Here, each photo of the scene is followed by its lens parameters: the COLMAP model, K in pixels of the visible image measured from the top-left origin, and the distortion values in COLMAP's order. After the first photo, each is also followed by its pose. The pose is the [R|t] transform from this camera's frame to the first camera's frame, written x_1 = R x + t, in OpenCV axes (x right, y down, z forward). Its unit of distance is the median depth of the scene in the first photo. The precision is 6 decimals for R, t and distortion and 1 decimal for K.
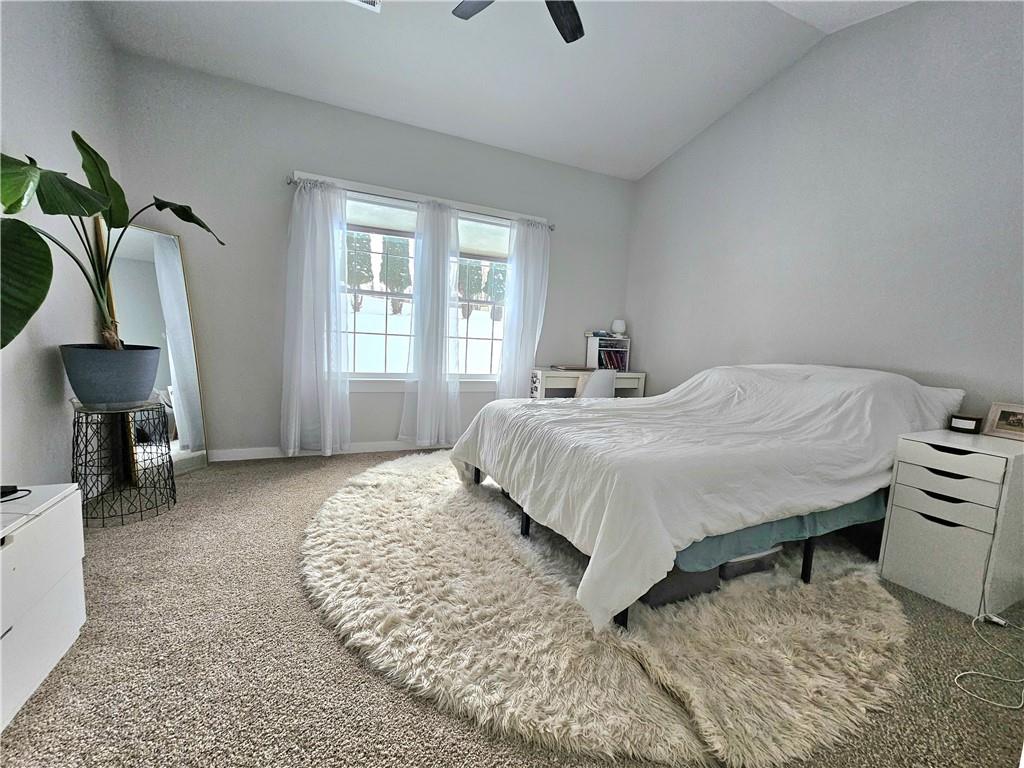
lens RADIAL K [[416.3, 0, 512.9], [0, 416.3, 387.2], [0, 0, 1]] dist [-0.001383, -0.000554]
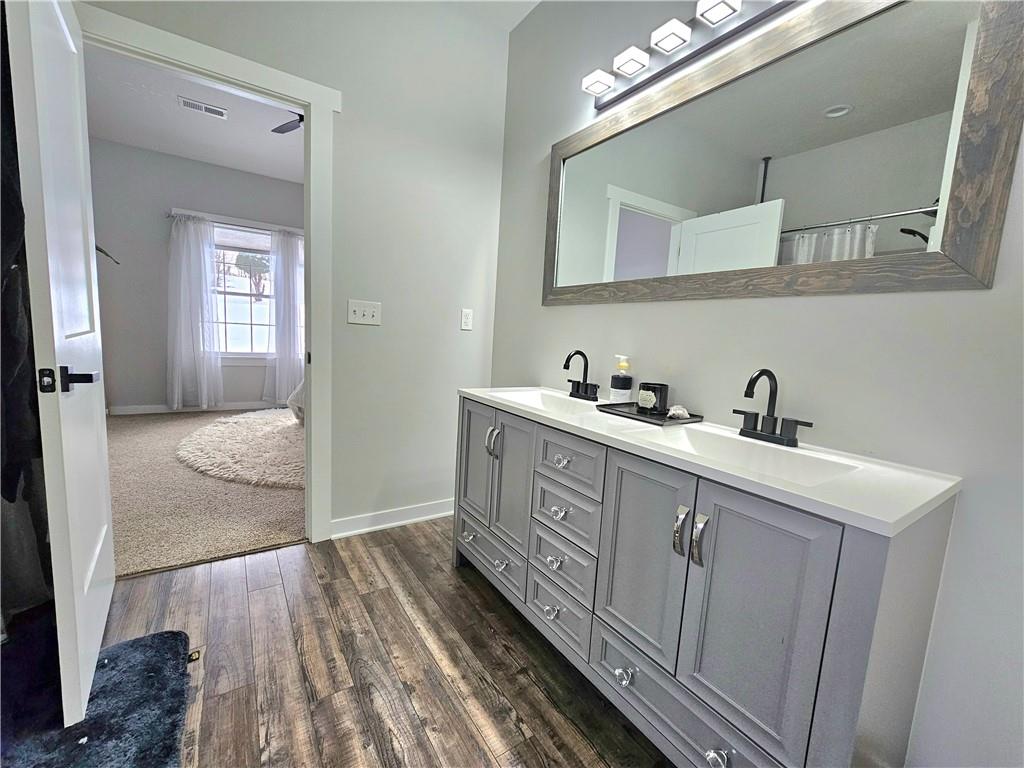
lens RADIAL K [[419.9, 0, 512.0], [0, 419.9, 384.0], [0, 0, 1]] dist [-0.000909, -0.000181]
pose [[0.986642, -0.020303, 0.161632, 0.344583], [0.017655, 0.999686, 0.017802, 0.065994], [-0.161943, -0.014711, 0.986691, -0.556838]]
